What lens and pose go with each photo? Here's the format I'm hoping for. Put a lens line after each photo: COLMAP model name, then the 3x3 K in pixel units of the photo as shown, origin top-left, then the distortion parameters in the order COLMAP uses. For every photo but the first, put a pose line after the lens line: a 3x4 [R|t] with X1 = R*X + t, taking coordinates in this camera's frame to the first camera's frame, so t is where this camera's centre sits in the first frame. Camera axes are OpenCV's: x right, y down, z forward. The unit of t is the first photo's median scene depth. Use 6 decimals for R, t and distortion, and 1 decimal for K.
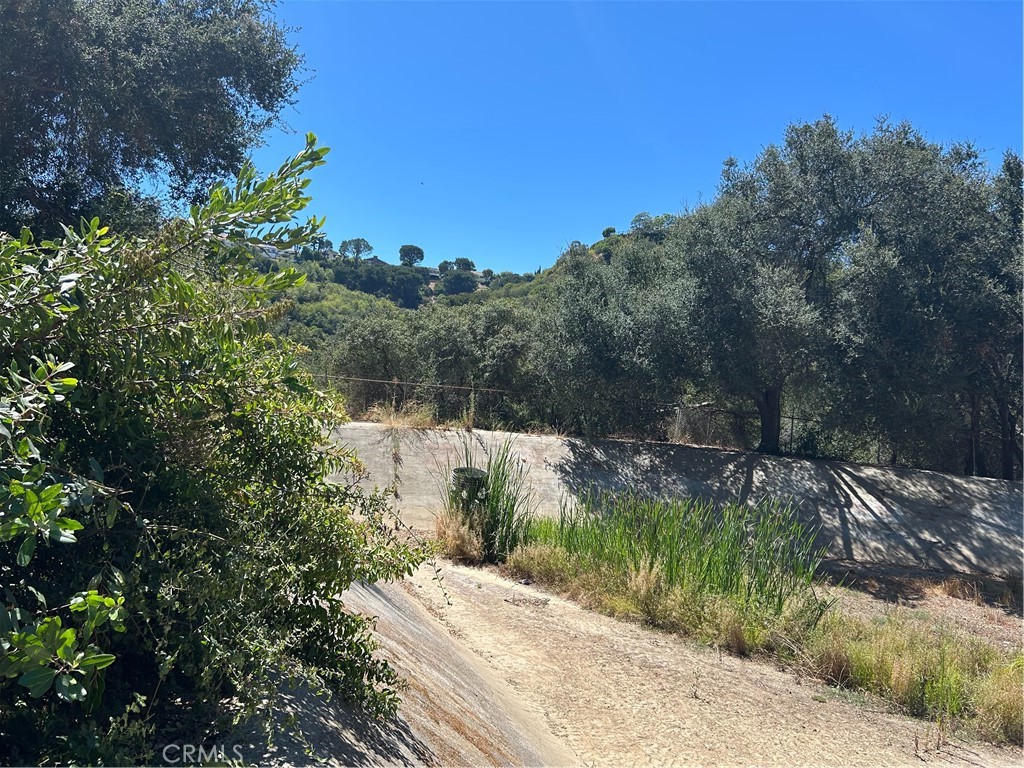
lens RADIAL K [[771.2, 0, 516.1], [0, 771.2, 396.6], [0, 0, 1]] dist [0.061050, -0.065482]
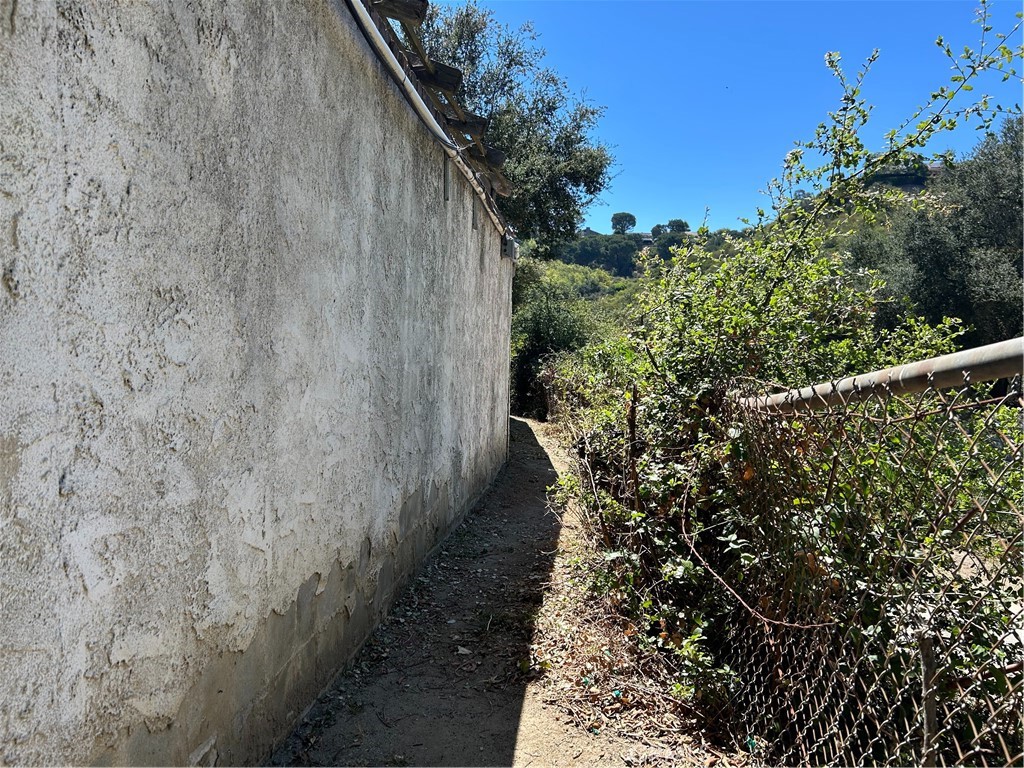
lens RADIAL K [[771.2, 0, 504.7], [0, 771.2, 403.4], [0, 0, 1]] dist [0.061050, -0.065482]
pose [[0.957153, -0.033002, -0.287695, -0.028242], [0.047763, 0.997870, 0.044438, -0.015802], [0.285616, -0.056275, 0.956691, -0.281218]]
